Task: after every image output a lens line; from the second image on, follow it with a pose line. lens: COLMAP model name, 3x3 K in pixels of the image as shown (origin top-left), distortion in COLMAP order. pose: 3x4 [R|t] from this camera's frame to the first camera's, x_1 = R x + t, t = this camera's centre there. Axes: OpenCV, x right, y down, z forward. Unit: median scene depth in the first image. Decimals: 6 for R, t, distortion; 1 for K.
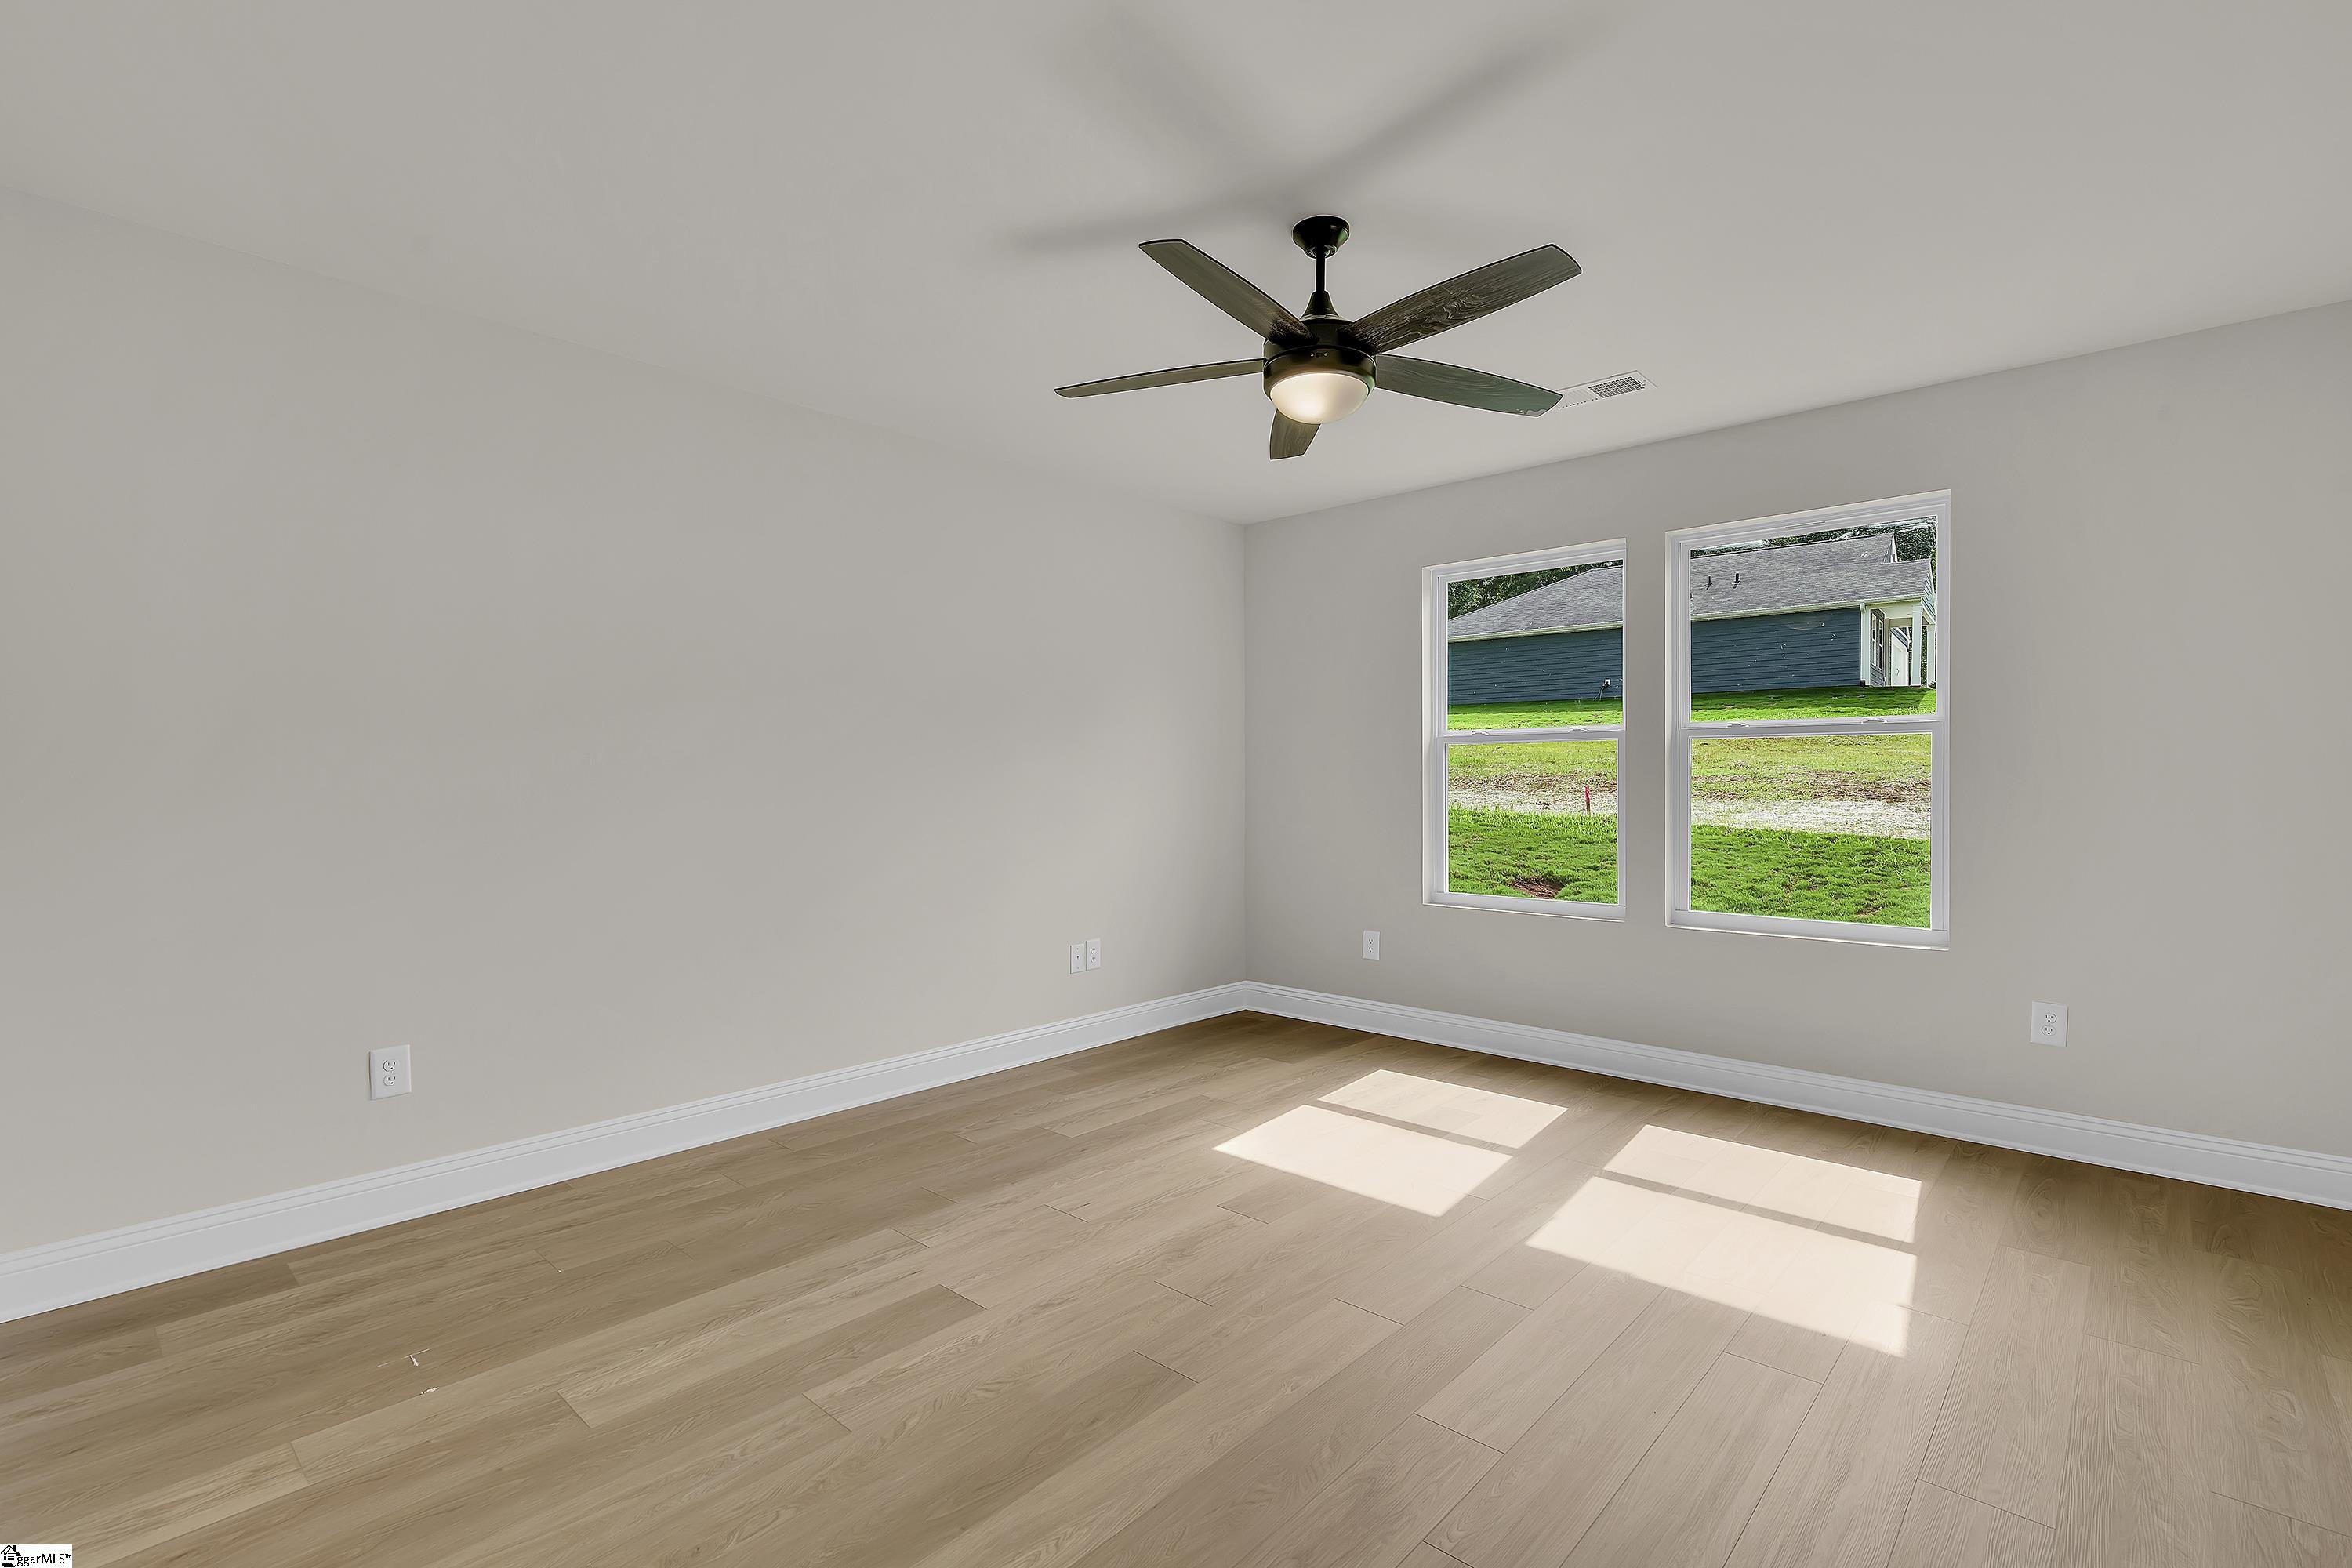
lens RADIAL K [[1088.3, 0, 1175.8], [0, 1088.3, 781.1], [0, 0, 1]] dist [0.010353, -0.001159]
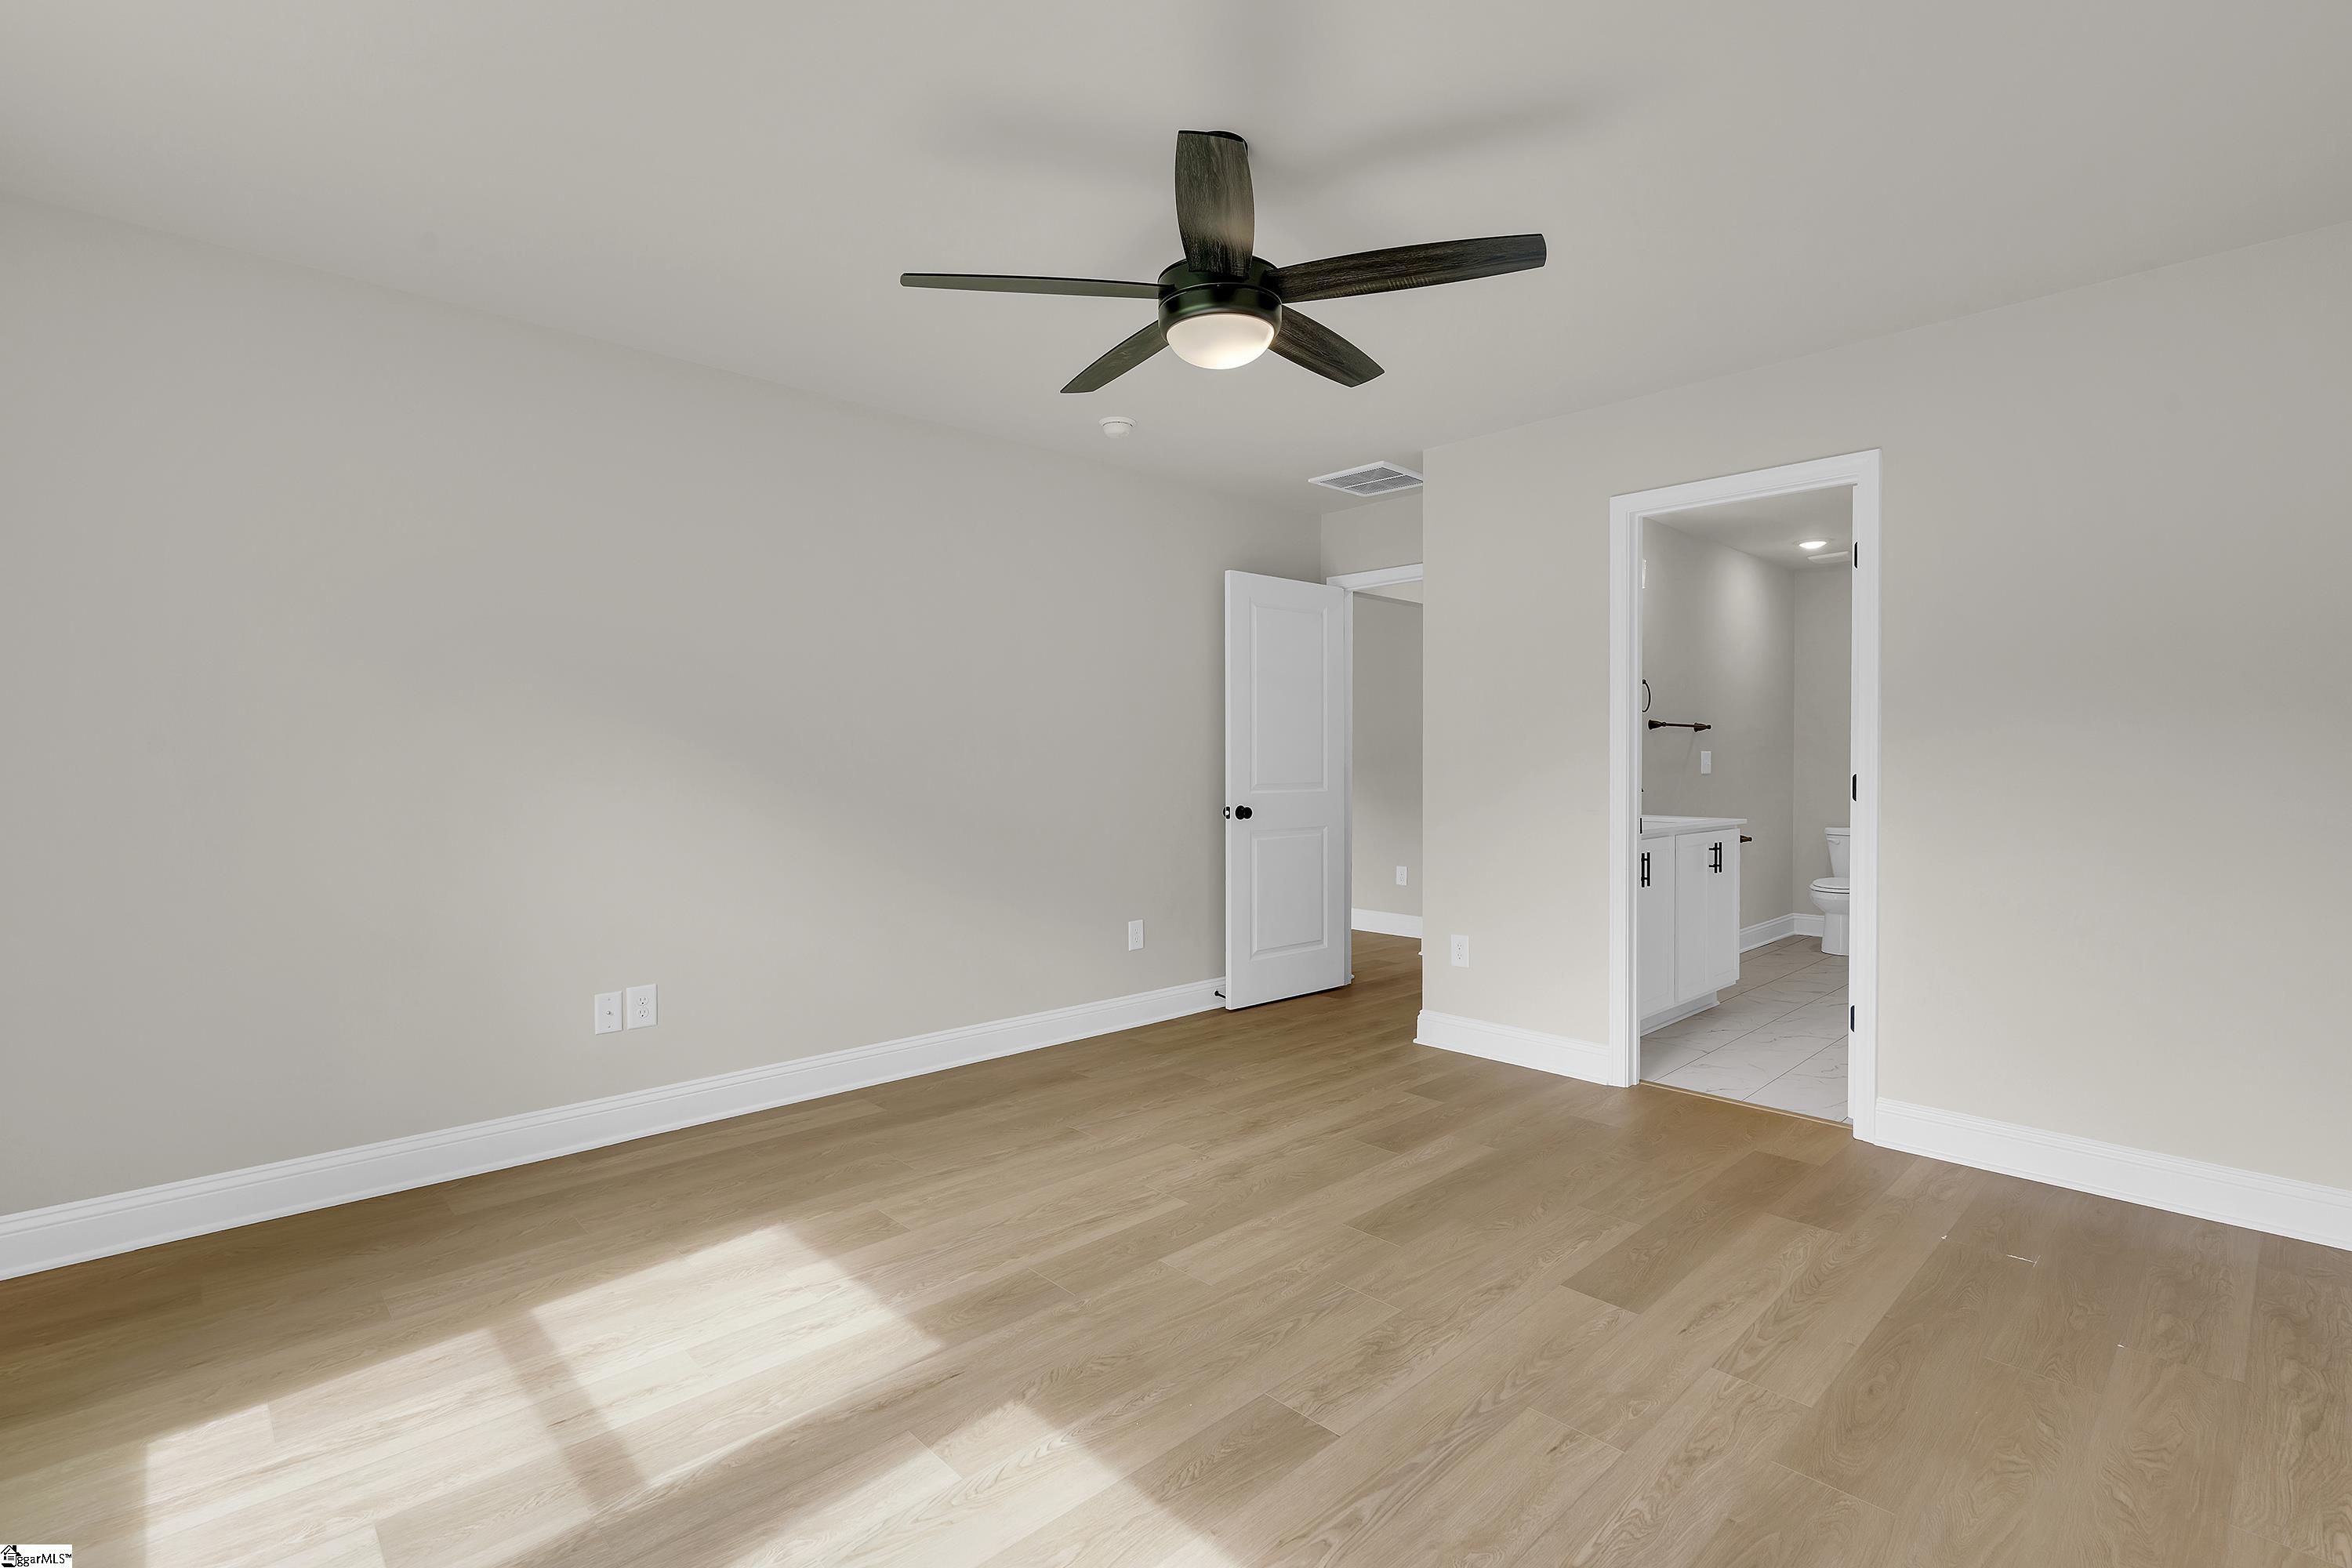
lens RADIAL K [[1088.3, 0, 1176.0], [0, 1088.3, 775.6], [0, 0, 1]] dist [0.010353, -0.001159]
pose [[-0.997472, 0.000795, 0.071059, 0.109434], [0.002005, 0.999854, 0.016950, -0.007349], [-0.071035, 0.017050, -0.997328, 2.025710]]
